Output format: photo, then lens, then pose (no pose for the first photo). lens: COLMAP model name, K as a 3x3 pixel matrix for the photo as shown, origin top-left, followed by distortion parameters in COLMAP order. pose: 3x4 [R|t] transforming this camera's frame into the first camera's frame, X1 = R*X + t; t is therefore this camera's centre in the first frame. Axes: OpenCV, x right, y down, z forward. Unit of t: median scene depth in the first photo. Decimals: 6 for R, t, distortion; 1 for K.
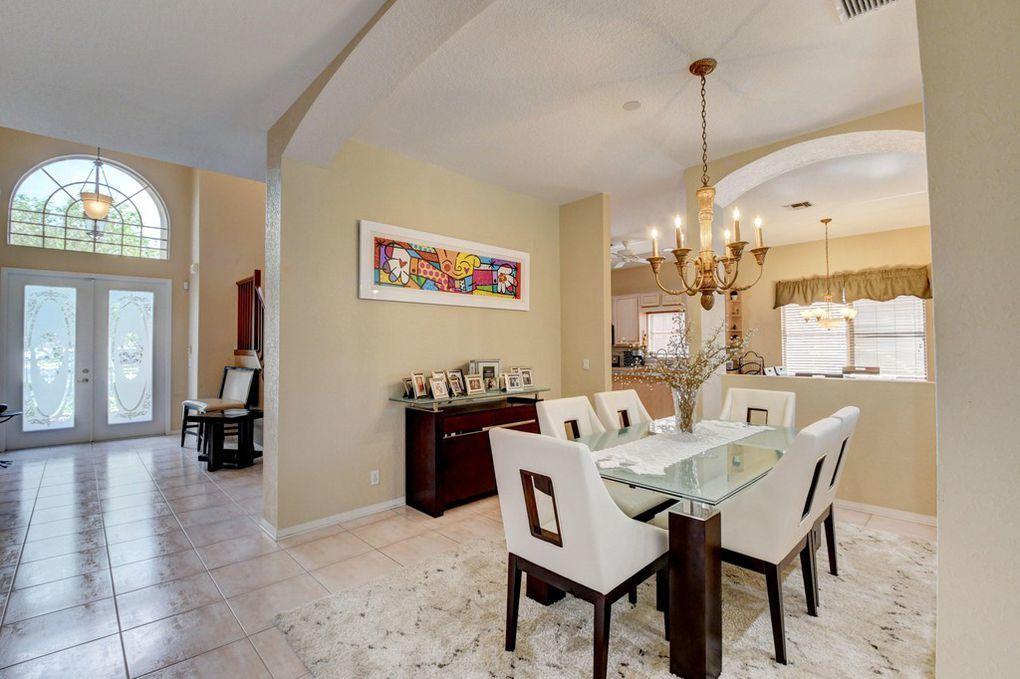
lens RADIAL K [[453.5, 0, 513.1], [0, 453.5, 334.1], [0, 0, 1]] dist [0.010604, -0.028227]
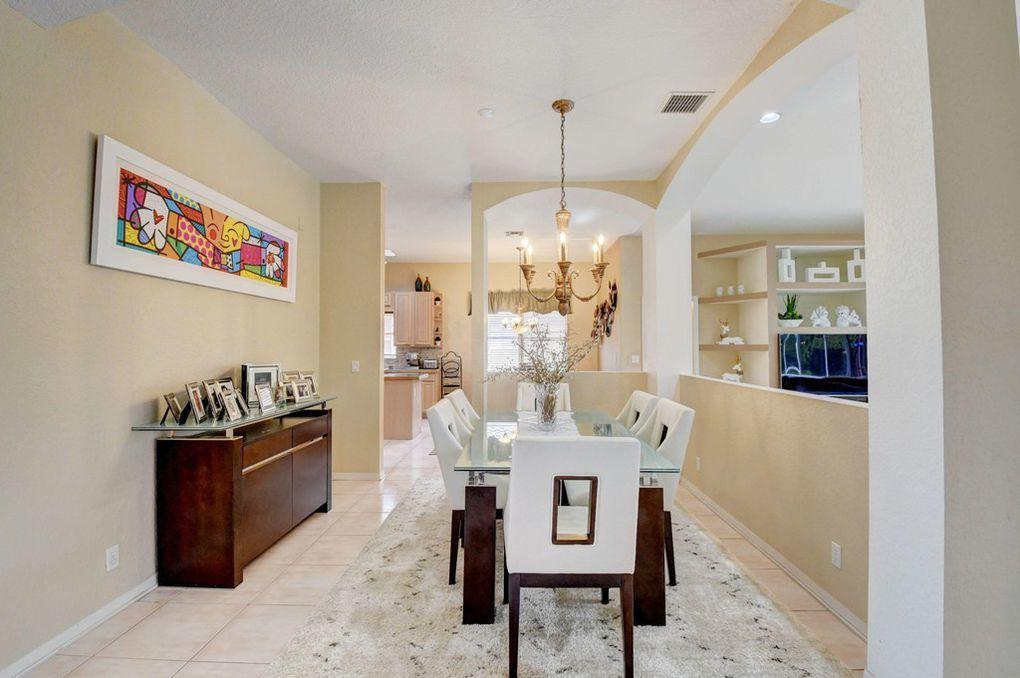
lens RADIAL K [[453.5, 0, 513.1], [0, 453.5, 333.6], [0, 0, 1]] dist [0.010604, -0.028227]
pose [[0.705647, 0.023729, 0.708166, -0.299934], [-0.022002, 0.999691, -0.011574, 0.005605], [-0.708222, -0.007414, 0.705951, 0.162485]]
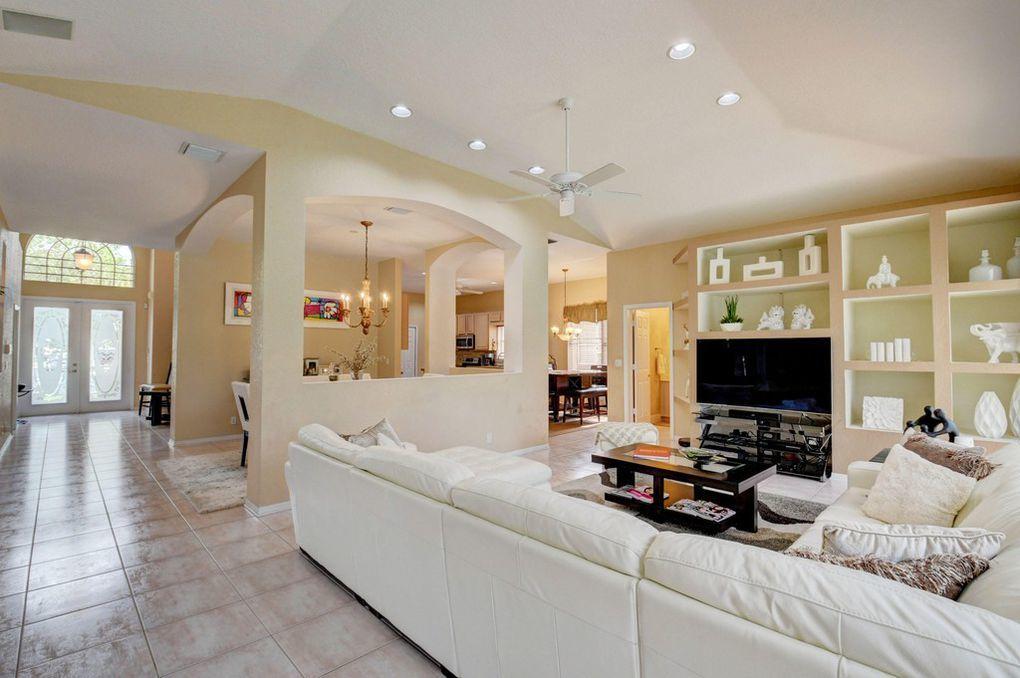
lens RADIAL K [[460.8, 0, 525.8], [0, 460.8, 334.6], [0, 0, 1]] dist [-0.003011, -0.020701]
pose [[0.999431, 0.008227, 0.032706, 0.697688], [-0.008051, 0.999952, -0.005511, -0.029506], [-0.032750, 0.005245, 0.999450, -0.770799]]
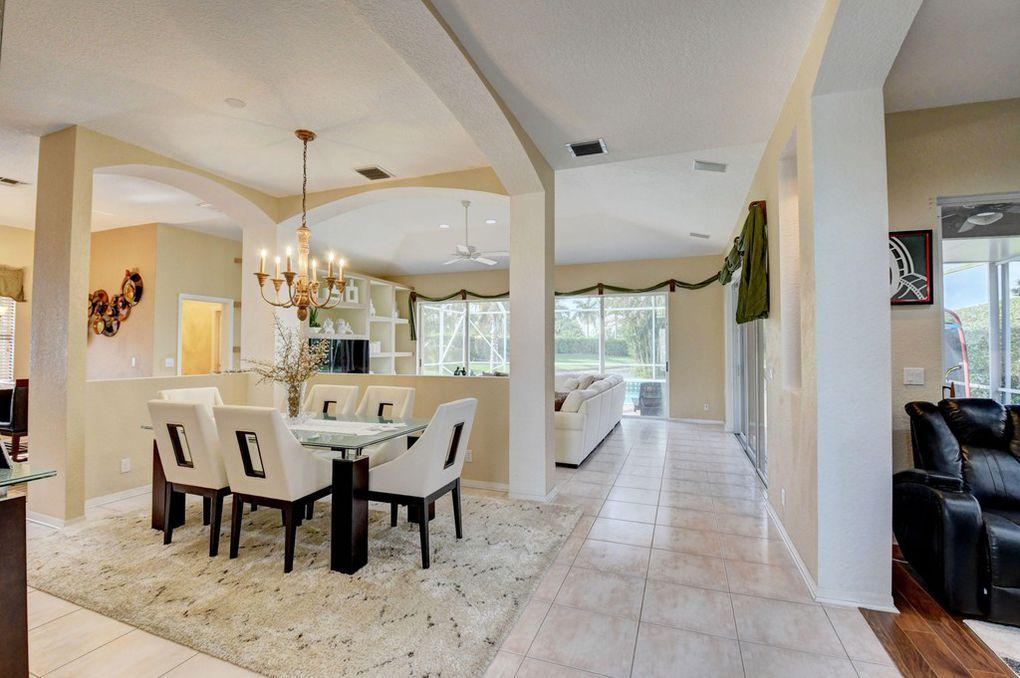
lens RADIAL K [[447.4, 0, 513.8], [0, 447.4, 335.9], [0, 0, 1]] dist [-0.000771, -0.017575]
pose [[-0.437310, 0.029279, 0.898834, -0.609420], [-0.024088, 0.998730, -0.044252, 0.019733], [-0.898988, -0.041003, -0.436049, 0.610936]]
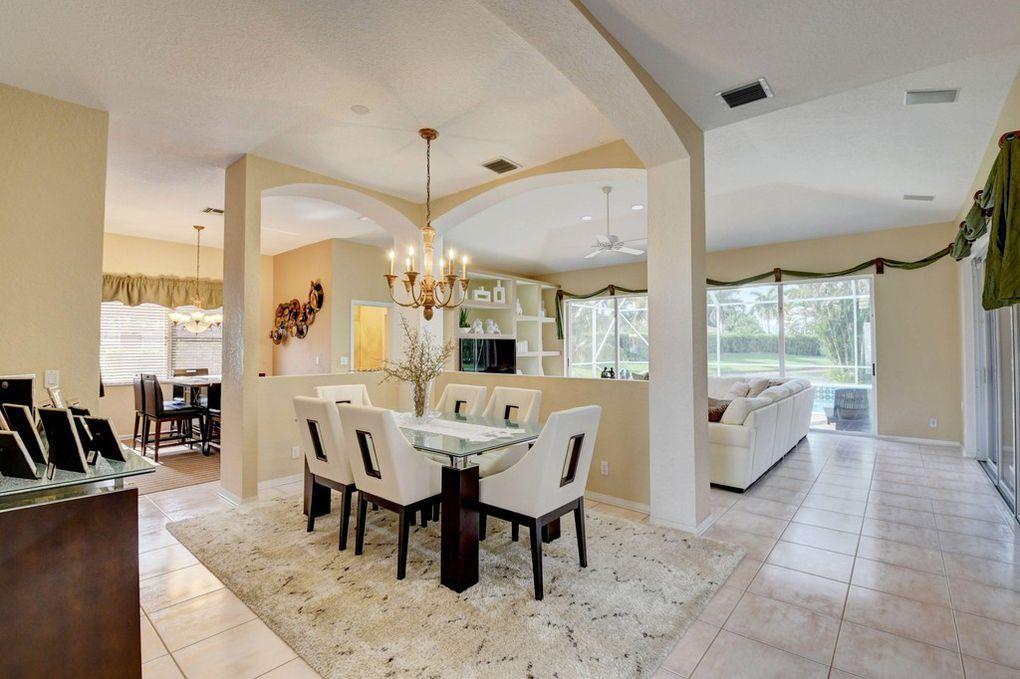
lens RADIAL K [[453.5, 0, 513.1], [0, 453.5, 334.1], [0, 0, 1]] dist [0.010604, -0.028227]
pose [[-0.105044, 0.034572, 0.993866, -0.552280], [-0.024514, 0.999002, -0.037341, 0.017552], [-0.994165, -0.028286, -0.104092, 0.544275]]
